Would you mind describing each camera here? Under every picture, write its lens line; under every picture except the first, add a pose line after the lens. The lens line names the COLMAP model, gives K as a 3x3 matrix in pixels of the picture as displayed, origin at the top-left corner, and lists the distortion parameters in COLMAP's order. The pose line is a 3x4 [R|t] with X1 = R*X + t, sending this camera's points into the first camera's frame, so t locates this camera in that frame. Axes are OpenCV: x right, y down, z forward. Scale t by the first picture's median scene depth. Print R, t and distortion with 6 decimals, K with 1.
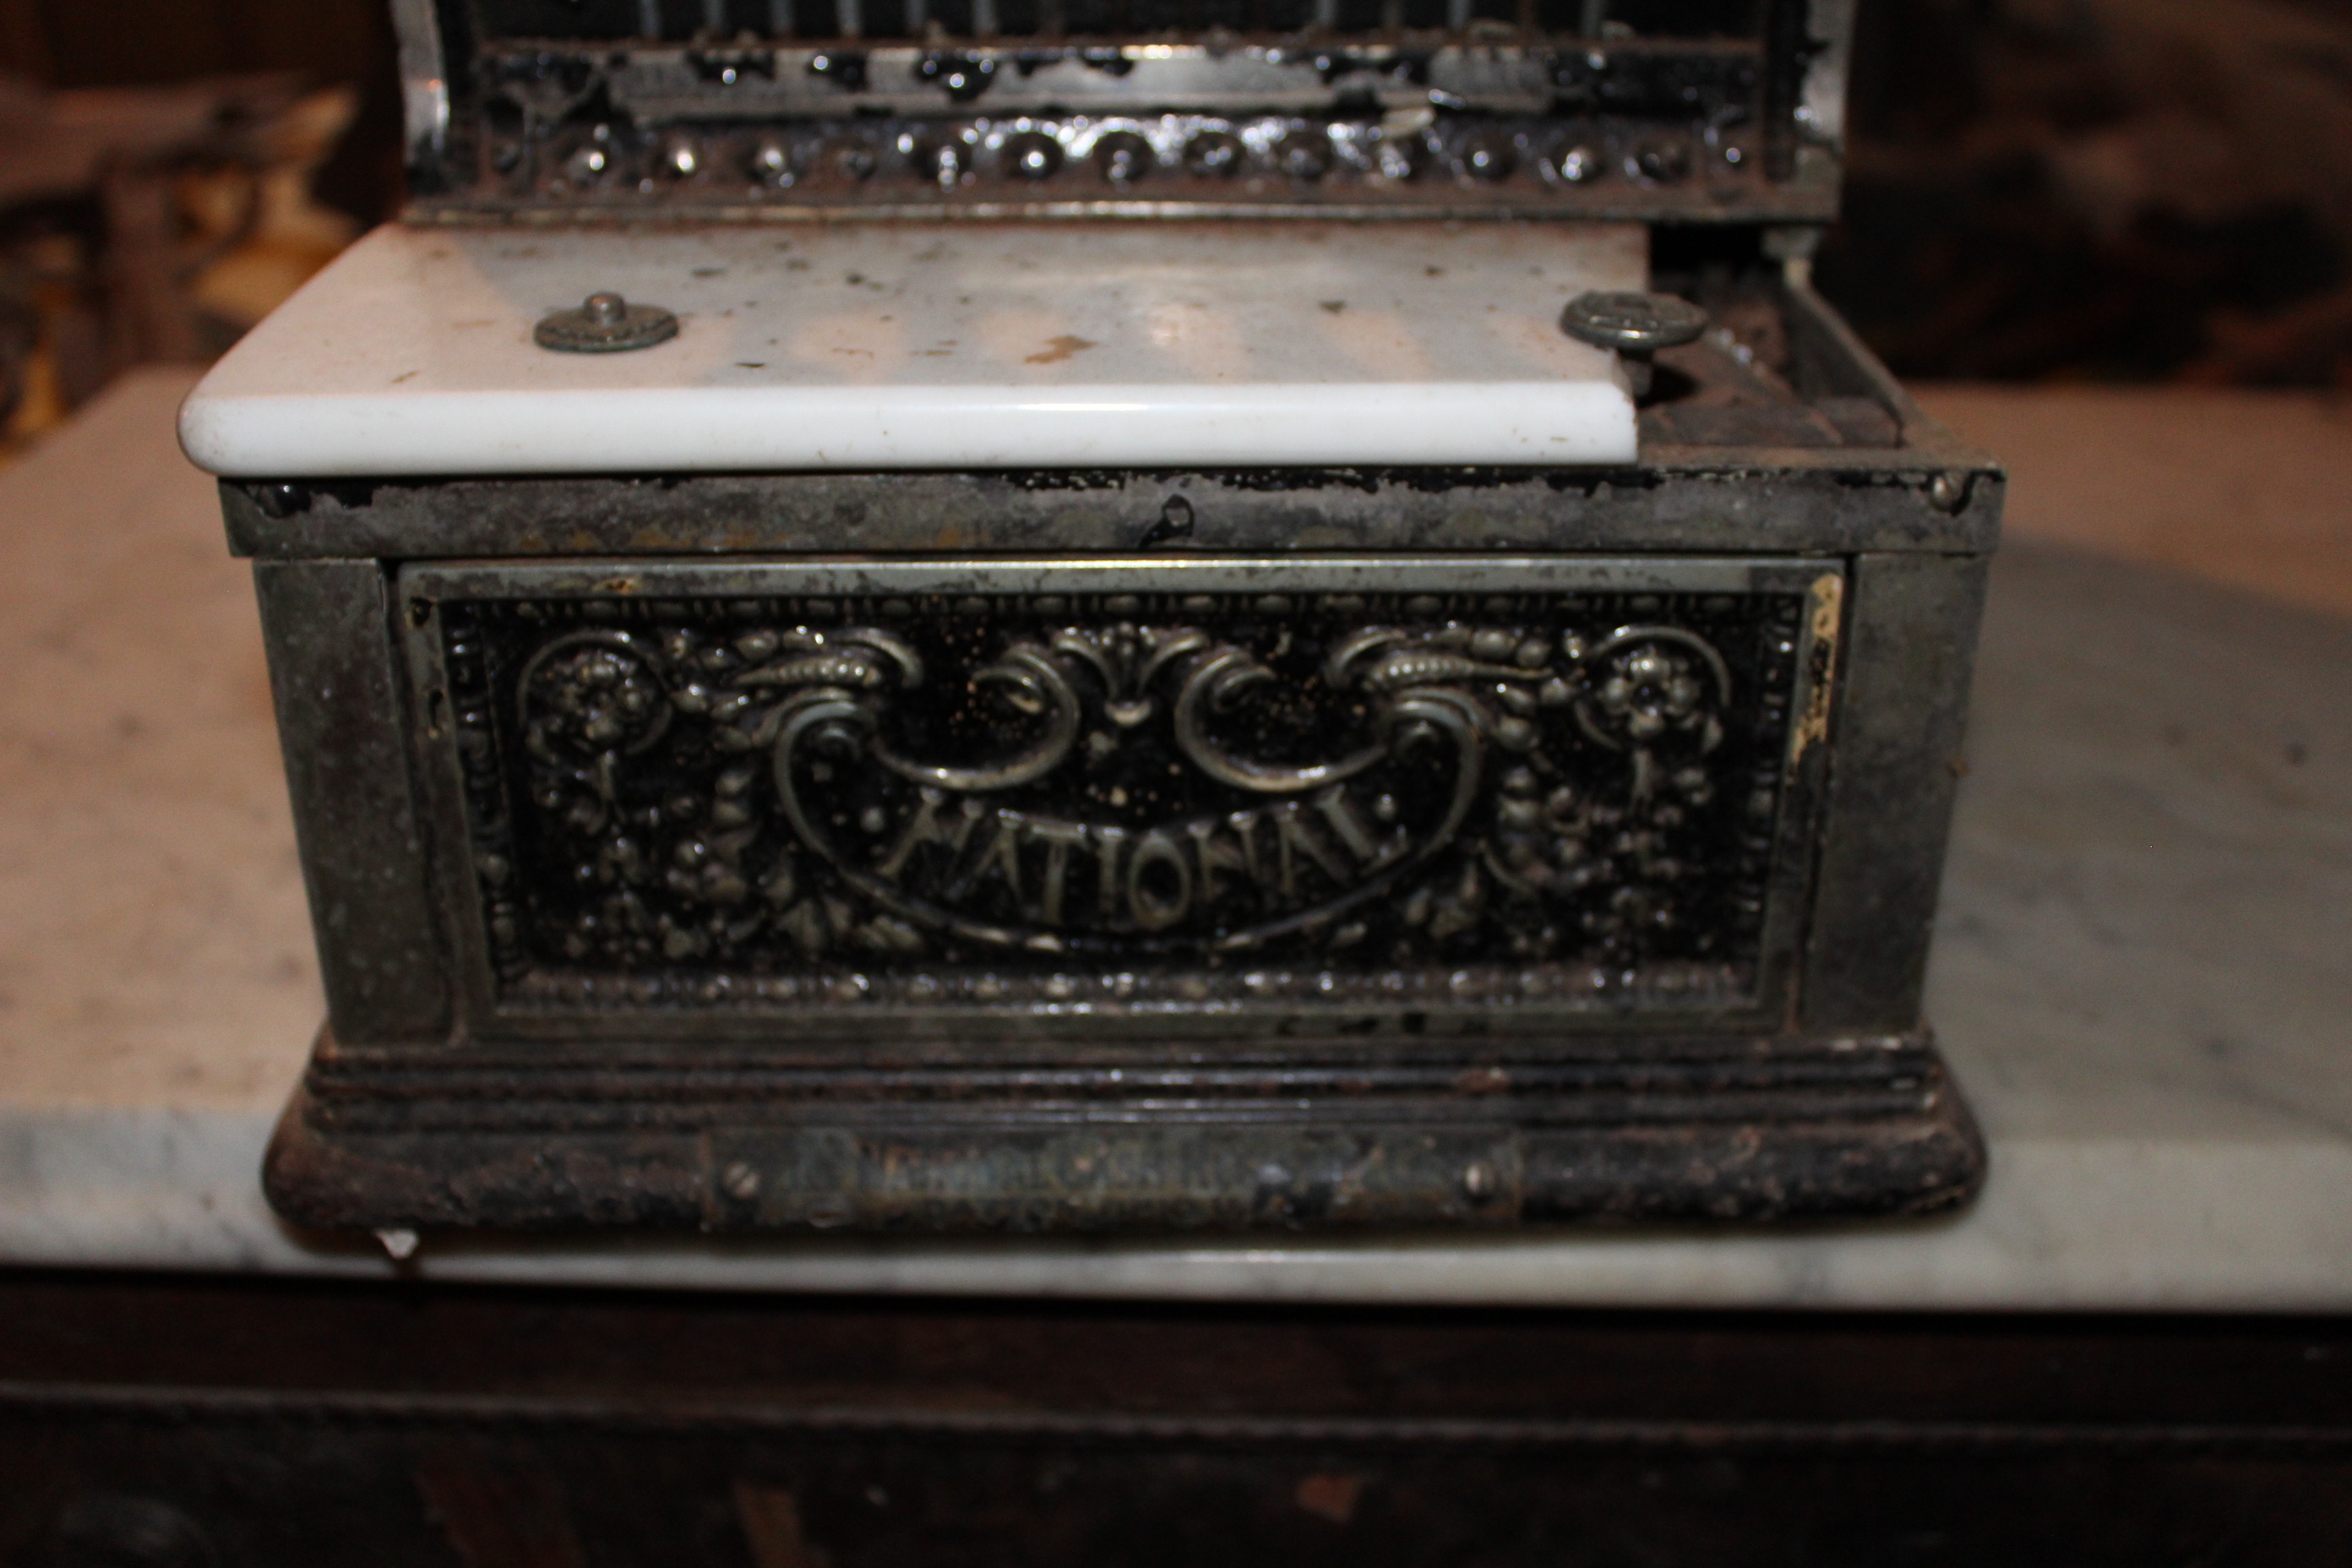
lens RADIAL K [[2457.6, 0, 1168.6], [0, 2457.6, 775.2], [0, 0, 1]] dist [-0.093042, 0.000000]
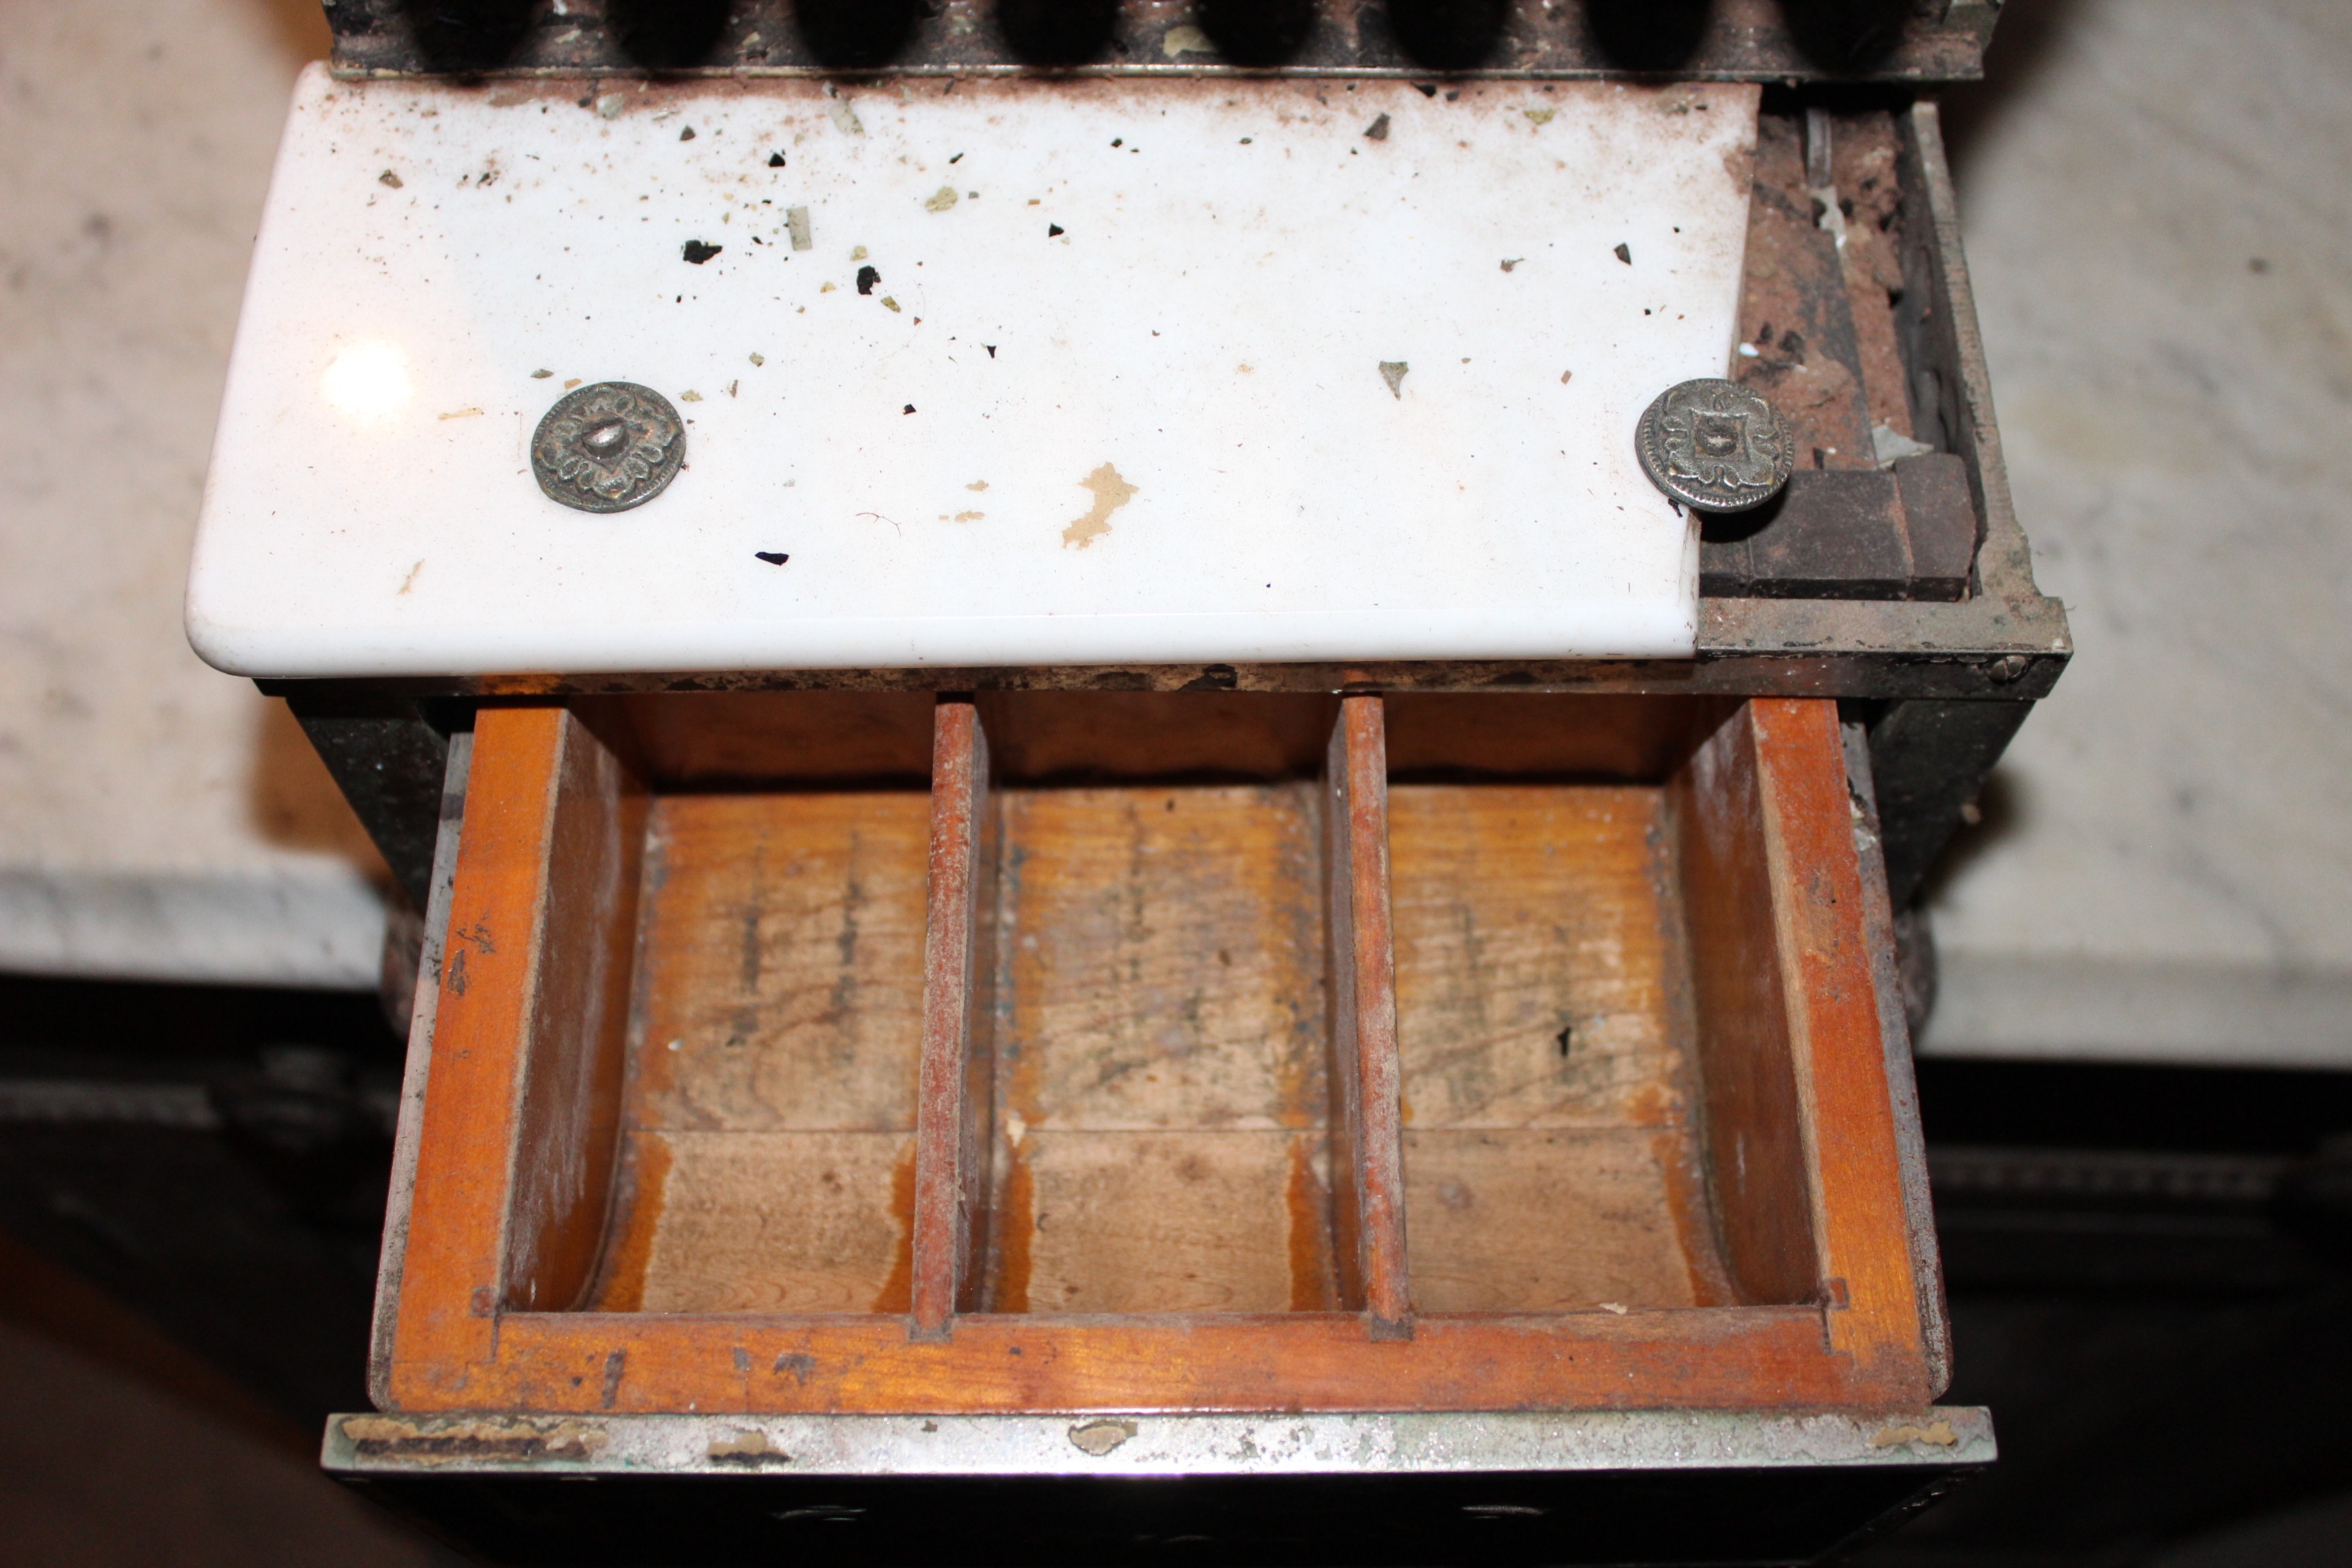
lens RADIAL K [[2457.6, 0, 1172.5], [0, 2457.6, 794.3], [0, 0, 1]] dist [-0.093042, 0.000000]
pose [[0.999937, 0.010983, 0.002125, -0.015344], [-0.010078, 0.801926, 0.597338, -0.603538], [0.004856, -0.597322, 0.801987, 0.167456]]
